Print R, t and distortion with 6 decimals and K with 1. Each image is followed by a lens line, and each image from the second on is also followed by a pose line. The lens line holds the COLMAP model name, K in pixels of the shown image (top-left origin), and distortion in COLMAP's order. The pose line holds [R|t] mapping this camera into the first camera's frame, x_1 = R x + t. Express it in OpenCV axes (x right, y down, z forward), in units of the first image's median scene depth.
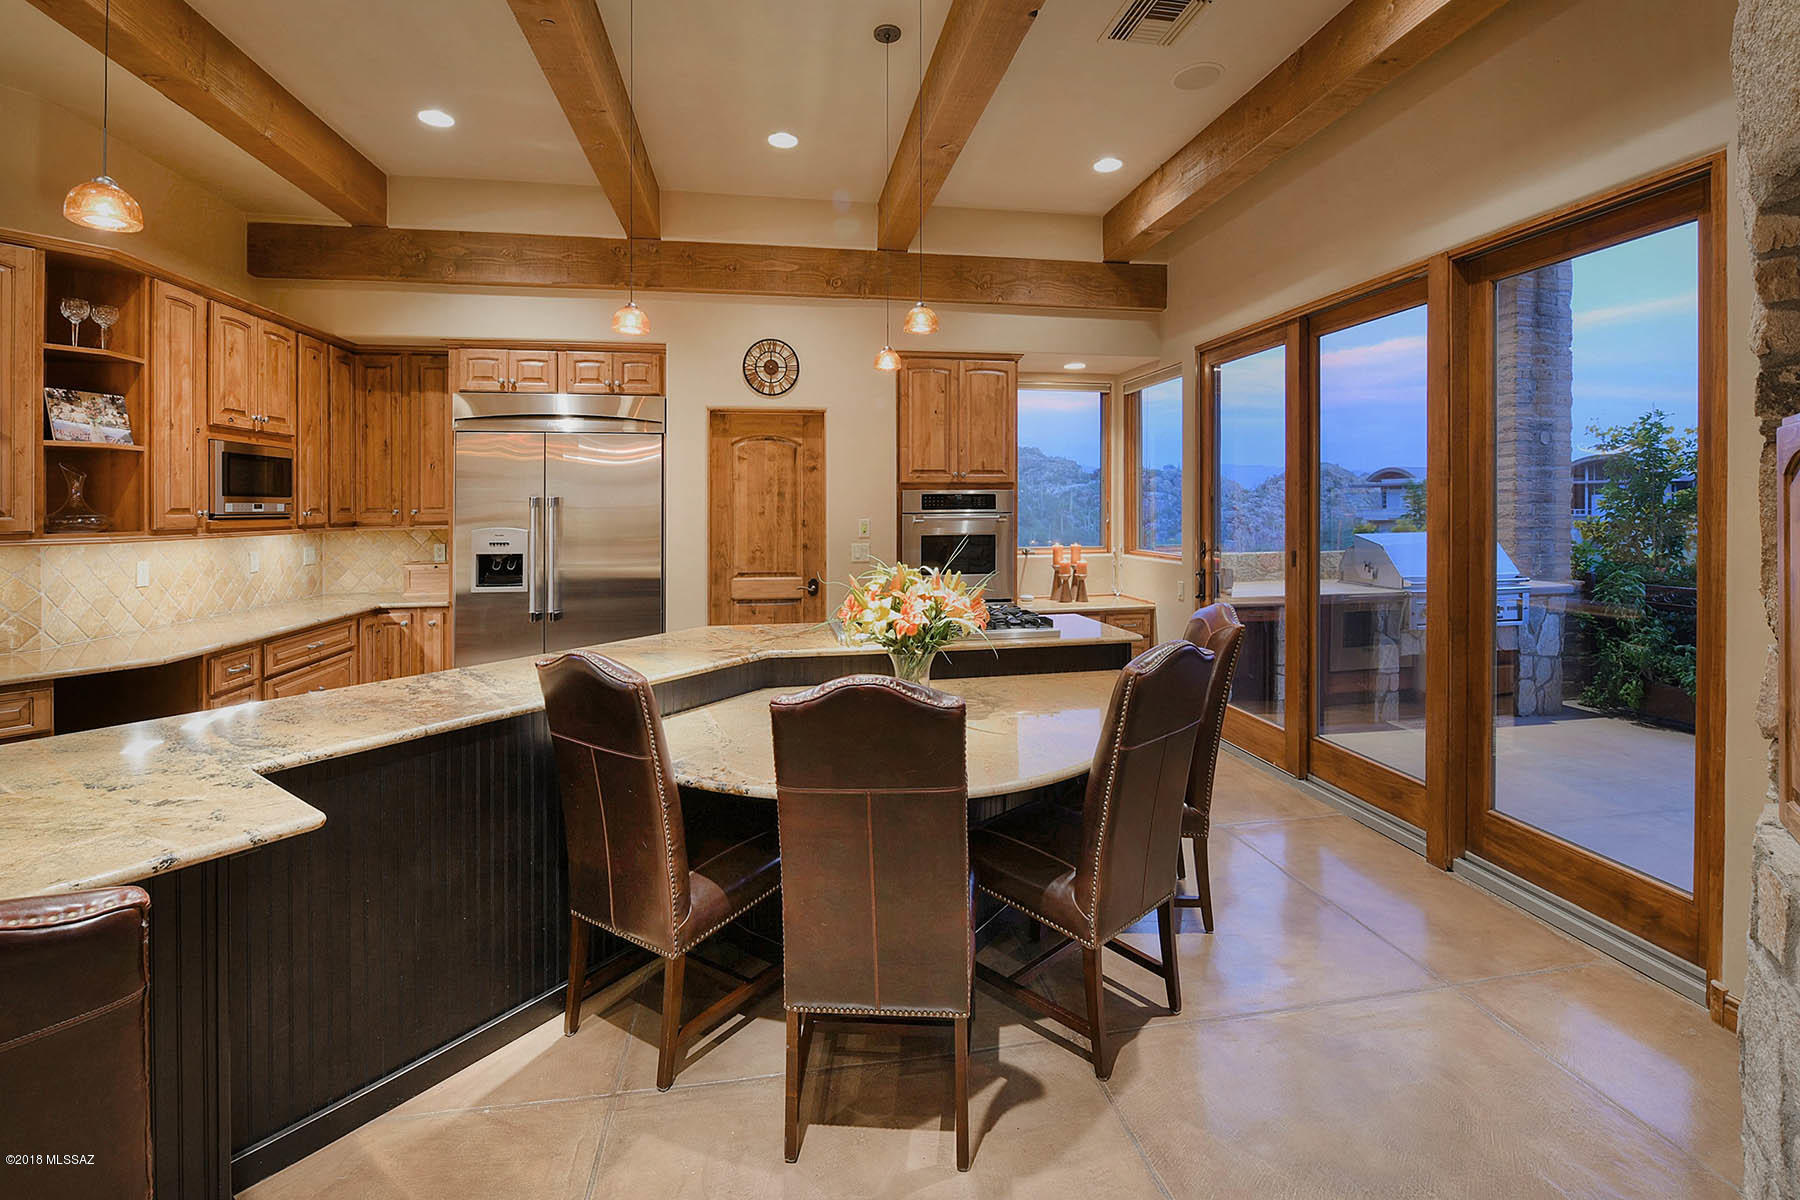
lens RADIAL K [[761.0, 0, 875.0], [0, 761.0, 515.7], [0, 0, 1]] dist [-0.003836, -0.001341]
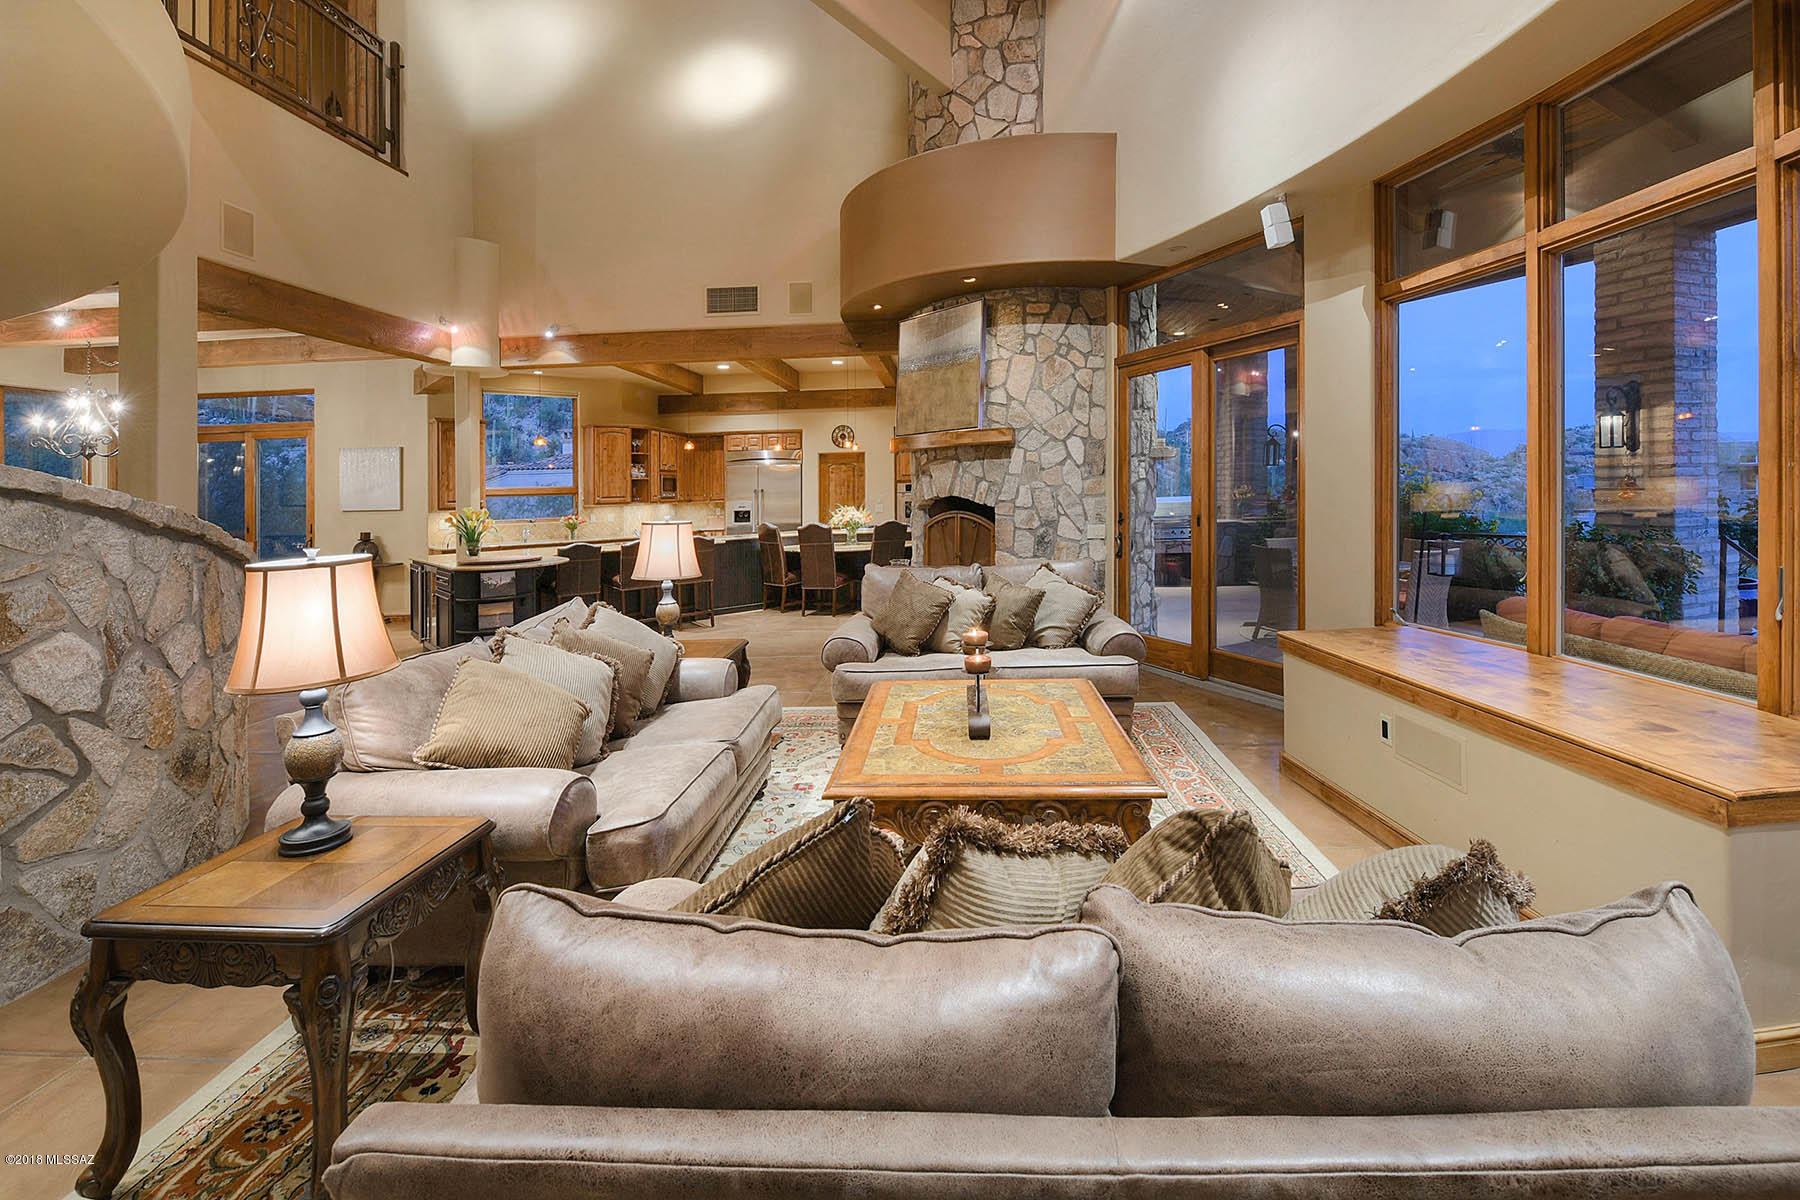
lens RADIAL K [[761.0, 0, 901.5], [0, 761.0, 488.9], [0, 0, 1]] dist [-0.003836, -0.001341]
pose [[0.976270, -0.008498, -0.216391, 0.655757], [0.008061, 0.999963, -0.002906, -0.015572], [0.216407, 0.001093, 0.976303, -1.543479]]
